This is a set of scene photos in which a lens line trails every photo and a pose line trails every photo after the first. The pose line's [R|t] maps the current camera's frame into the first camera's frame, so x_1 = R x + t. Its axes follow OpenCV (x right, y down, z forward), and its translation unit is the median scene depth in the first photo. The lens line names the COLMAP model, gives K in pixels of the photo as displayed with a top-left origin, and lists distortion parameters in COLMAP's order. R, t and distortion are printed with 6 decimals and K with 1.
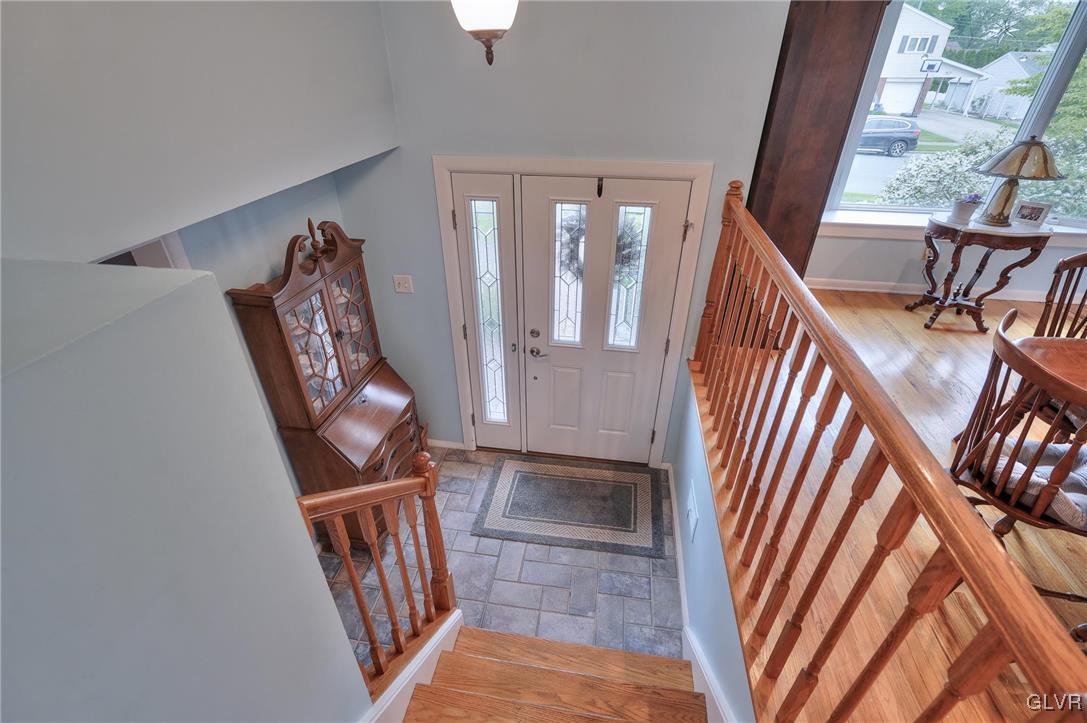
lens RADIAL K [[494.3, 0, 538.4], [0, 494.3, 357.8], [0, 0, 1]] dist [0.000337, -0.000167]
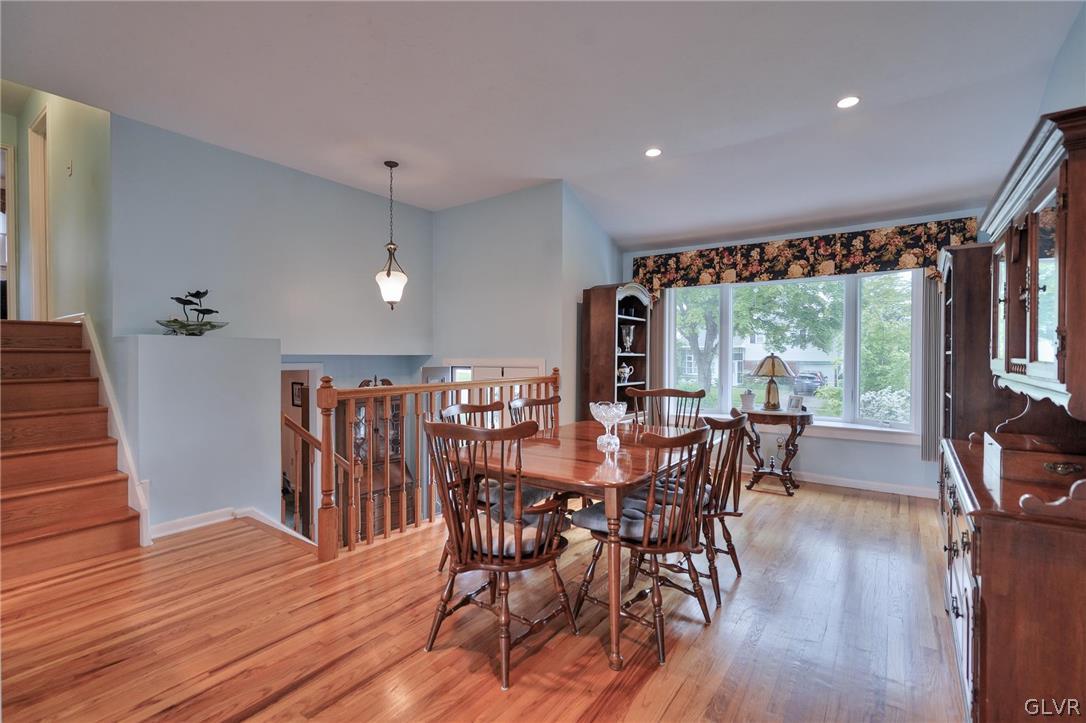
lens RADIAL K [[493.9, 0, 537.9], [0, 493.9, 357.8], [0, 0, 1]] dist [0.000337, -0.000167]
pose [[0.892166, -0.000624, -0.451707, 1.016881], [-0.233199, 0.855793, -0.461774, 0.432067], [0.386856, 0.517317, 0.763364, -0.426923]]
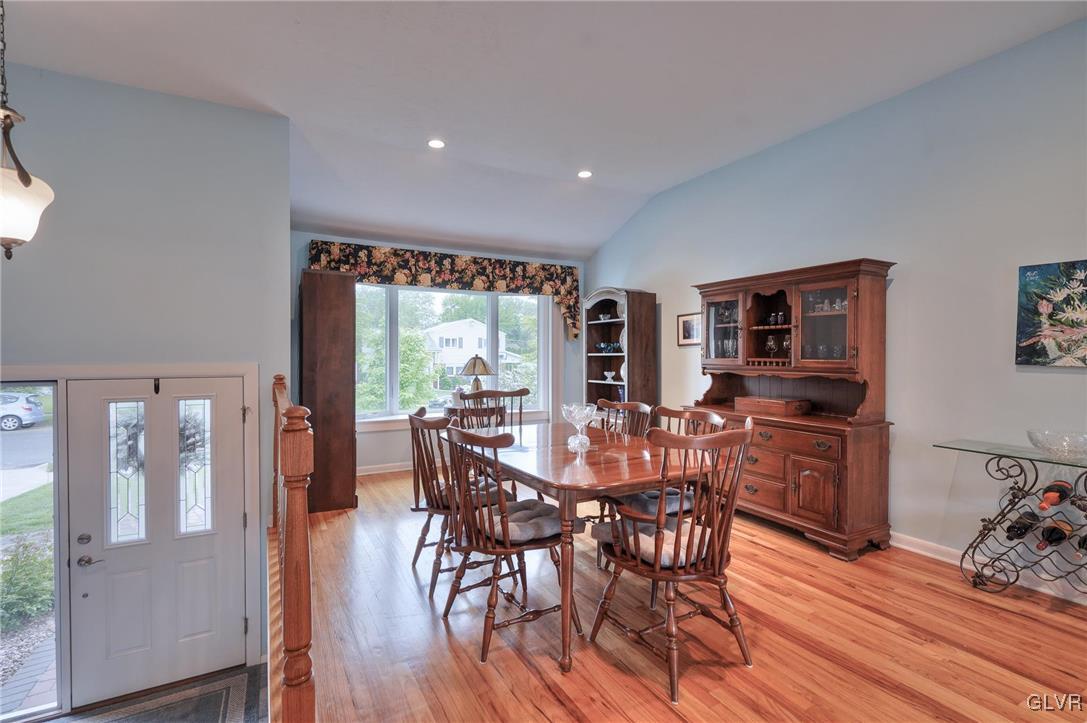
lens RADIAL K [[494.3, 0, 538.4], [0, 494.3, 357.8], [0, 0, 1]] dist [0.000337, -0.000167]
pose [[0.788103, -0.010004, 0.615462, 0.104776], [0.324837, 0.856063, -0.402042, 0.333031], [-0.522852, 0.516775, 0.677916, -0.287044]]
